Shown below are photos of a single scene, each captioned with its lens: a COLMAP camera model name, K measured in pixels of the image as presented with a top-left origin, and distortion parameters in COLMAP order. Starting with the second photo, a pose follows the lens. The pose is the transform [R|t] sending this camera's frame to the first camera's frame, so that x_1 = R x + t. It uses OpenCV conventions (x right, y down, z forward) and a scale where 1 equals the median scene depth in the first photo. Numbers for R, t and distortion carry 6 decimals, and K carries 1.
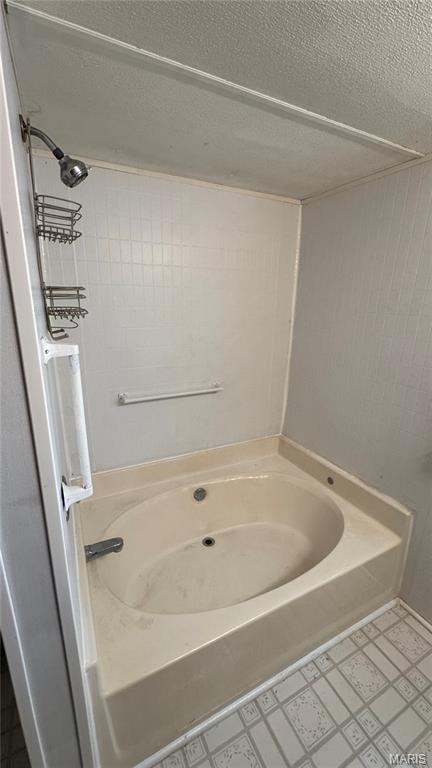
lens RADIAL K [[310.0, 0, 213.2], [0, 310.0, 385.0], [0, 0, 1]] dist [-0.001873, -0.000099]
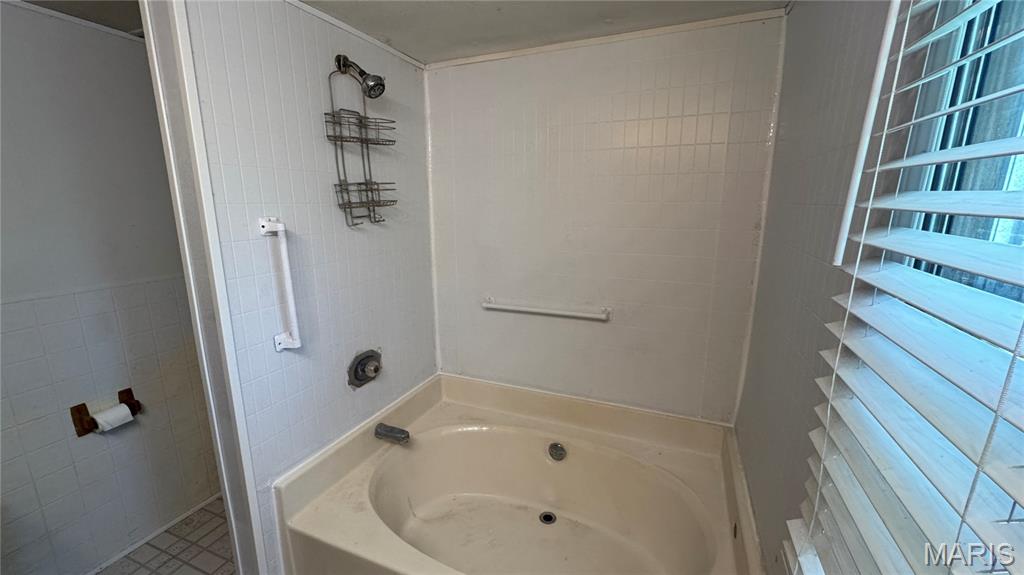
lens RADIAL K [[413.3, 0, 506.8], [0, 413.3, 287.1], [0, 0, 1]] dist [-0.001873, -0.000099]
pose [[0.655181, 0.138728, -0.742625, 0.564443], [-0.188524, 0.981920, 0.017104, -0.026865], [0.731571, 0.128796, 0.669489, 0.204049]]
